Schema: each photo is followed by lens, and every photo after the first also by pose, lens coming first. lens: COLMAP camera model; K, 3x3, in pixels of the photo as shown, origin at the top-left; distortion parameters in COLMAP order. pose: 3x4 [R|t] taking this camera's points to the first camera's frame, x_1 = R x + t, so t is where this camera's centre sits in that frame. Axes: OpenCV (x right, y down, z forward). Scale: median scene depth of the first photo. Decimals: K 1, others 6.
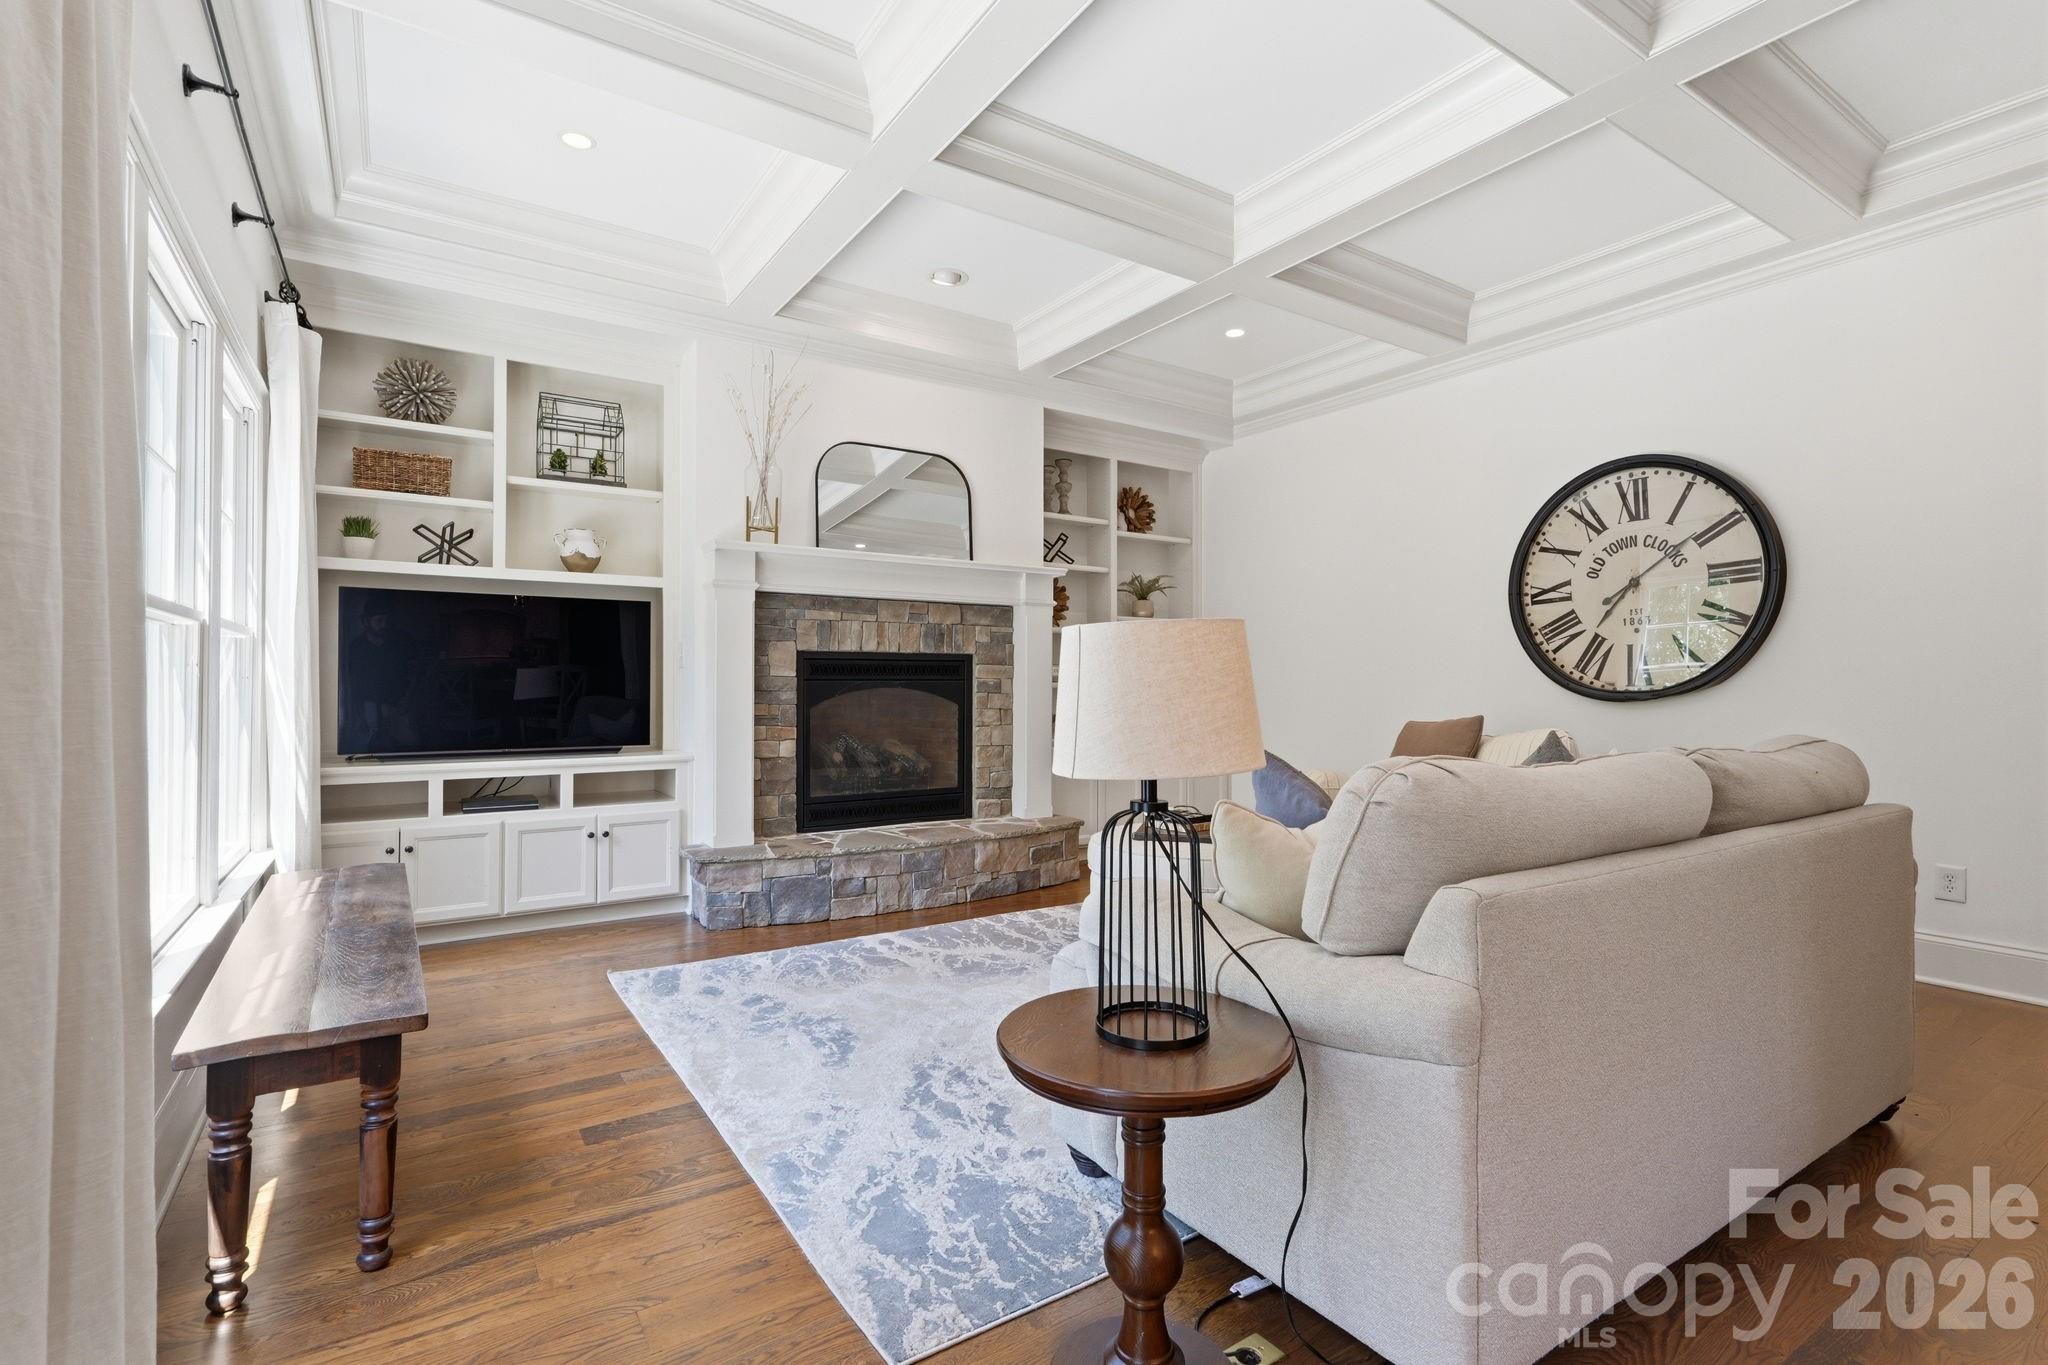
lens RADIAL K [[967.7, 0, 1035.1], [0, 967.7, 688.9], [0, 0, 1]] dist [0.002965, 0.001473]
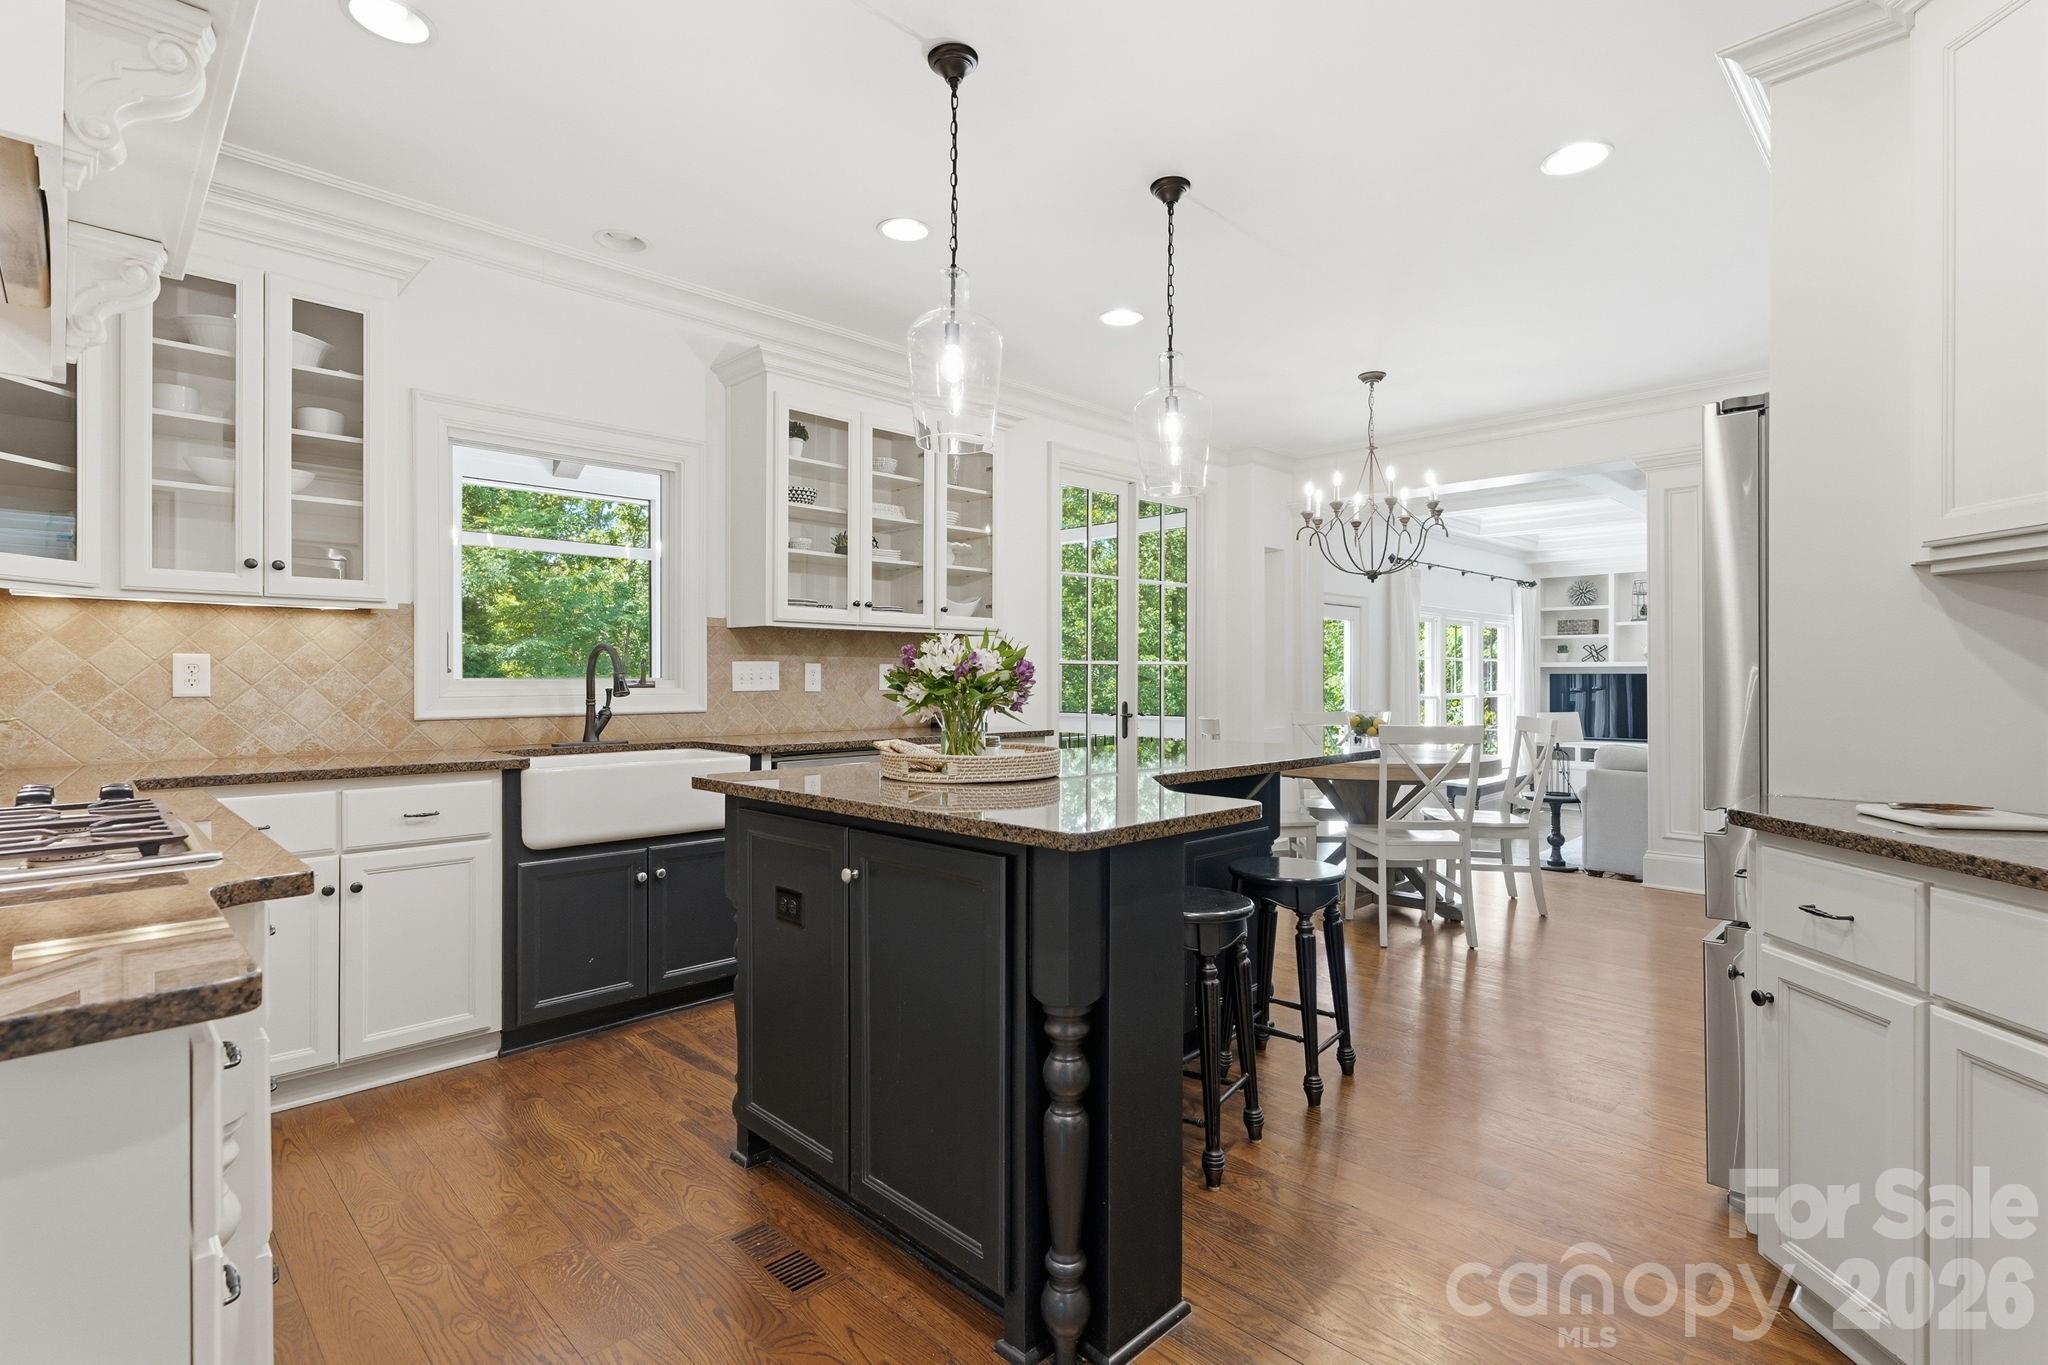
lens RADIAL K [[967.7, 0, 1039.0], [0, 967.7, 671.8], [0, 0, 1]] dist [0.002965, 0.001473]
pose [[0.252110, -0.011817, -0.967626, 1.328025], [-0.001963, 0.999917, -0.012723, -0.064707], [0.967697, 0.005107, 0.252066, -0.920614]]
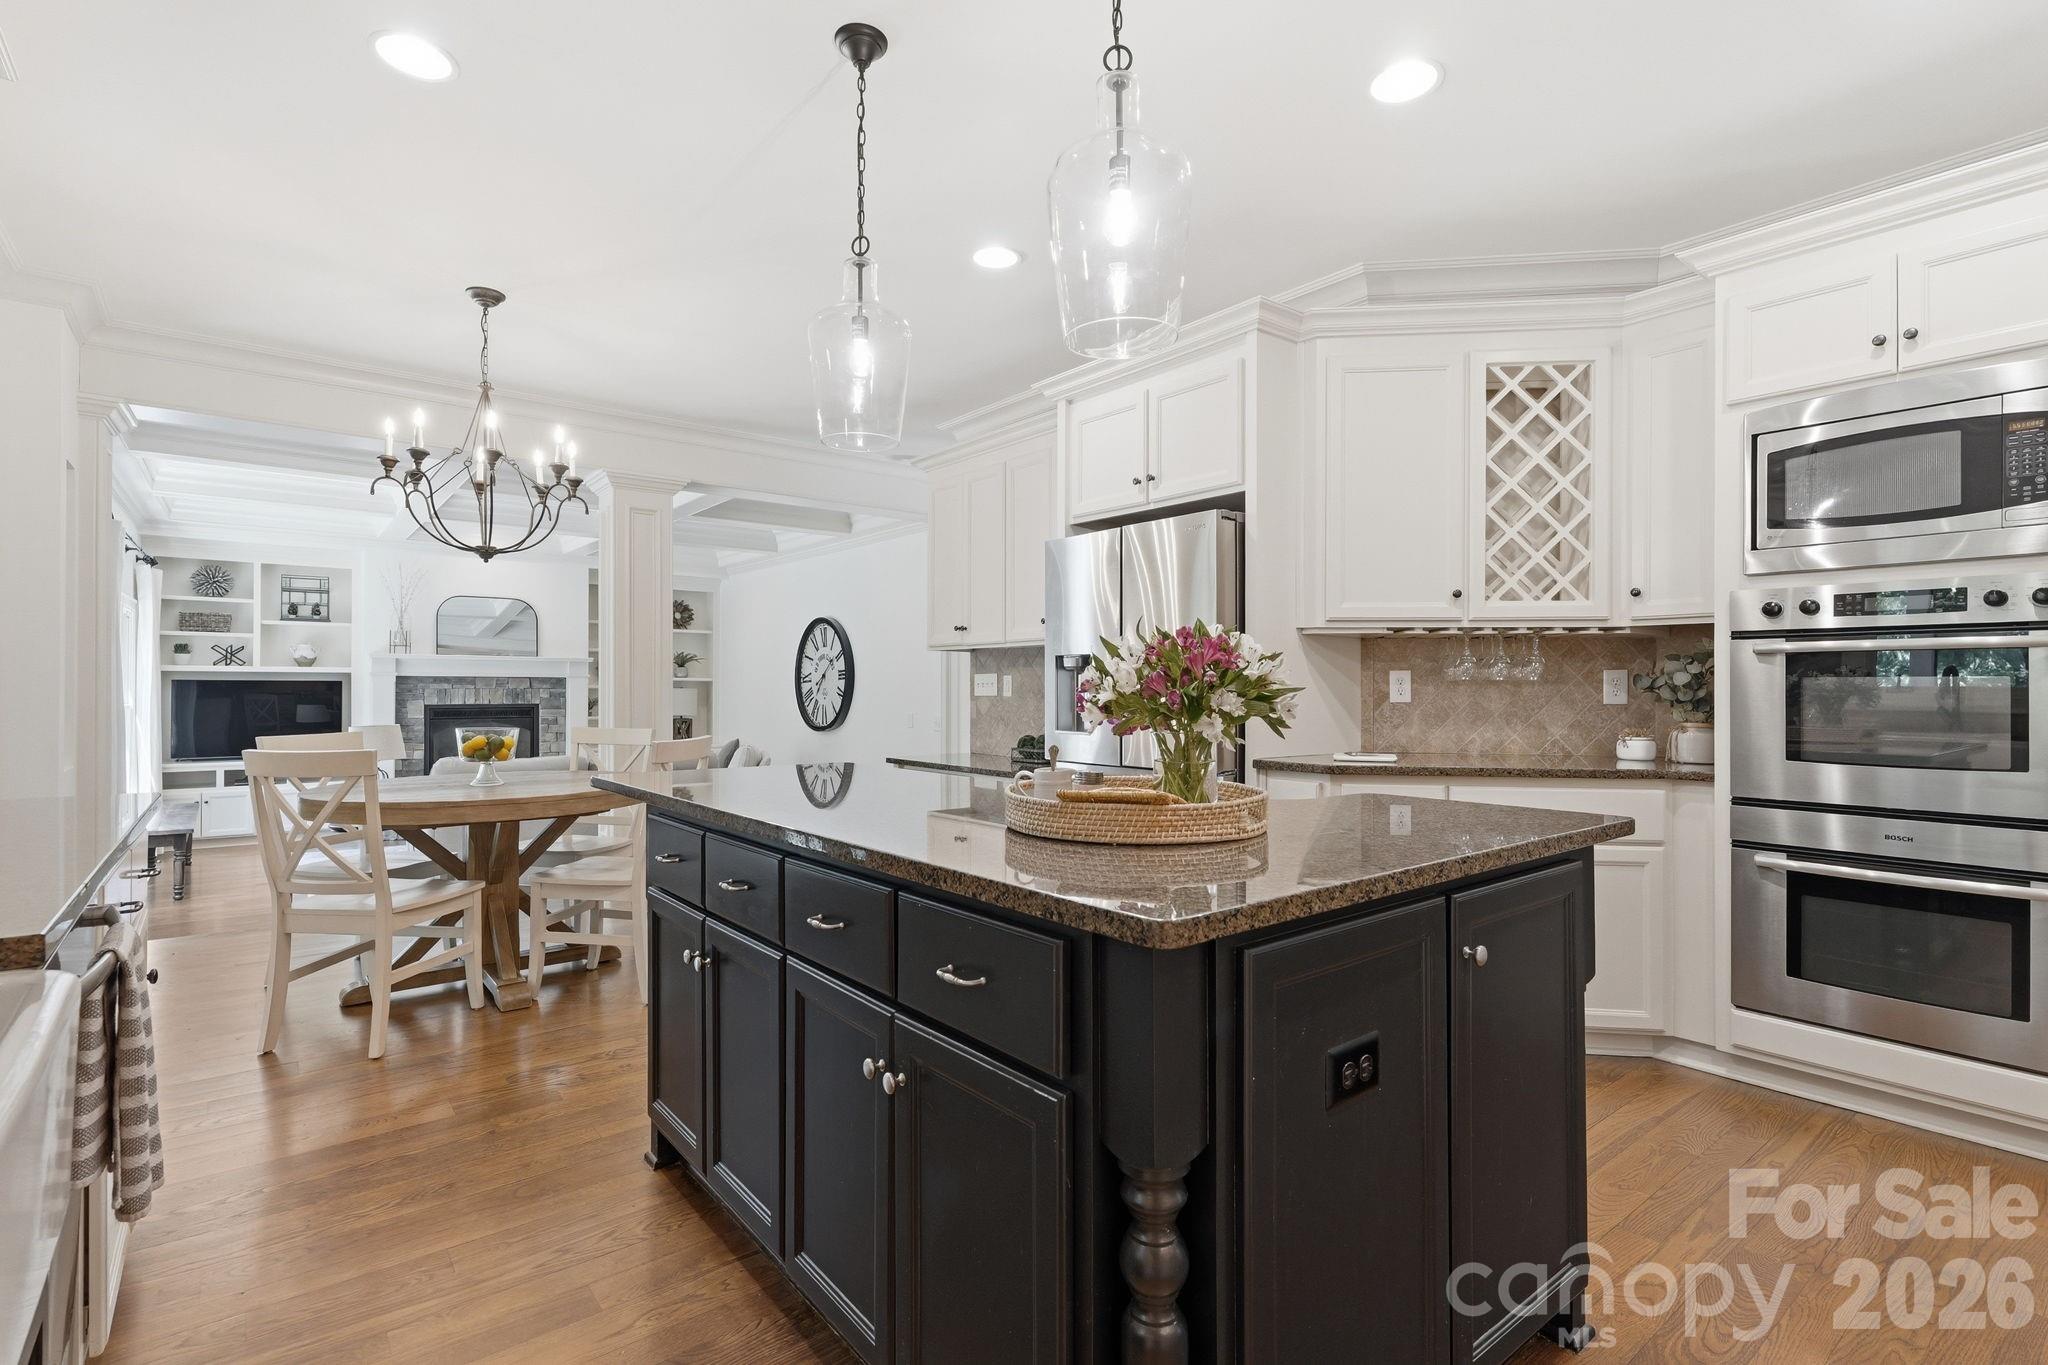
lens RADIAL K [[967.7, 0, 1030.7], [0, 967.7, 688.6], [0, 0, 1]] dist [0.002965, 0.001473]
pose [[0.993547, 0.002027, 0.113403, 0.792979], [-0.001379, 0.999982, -0.005791, -0.066205], [-0.113413, 0.005597, 0.993532, -1.154698]]
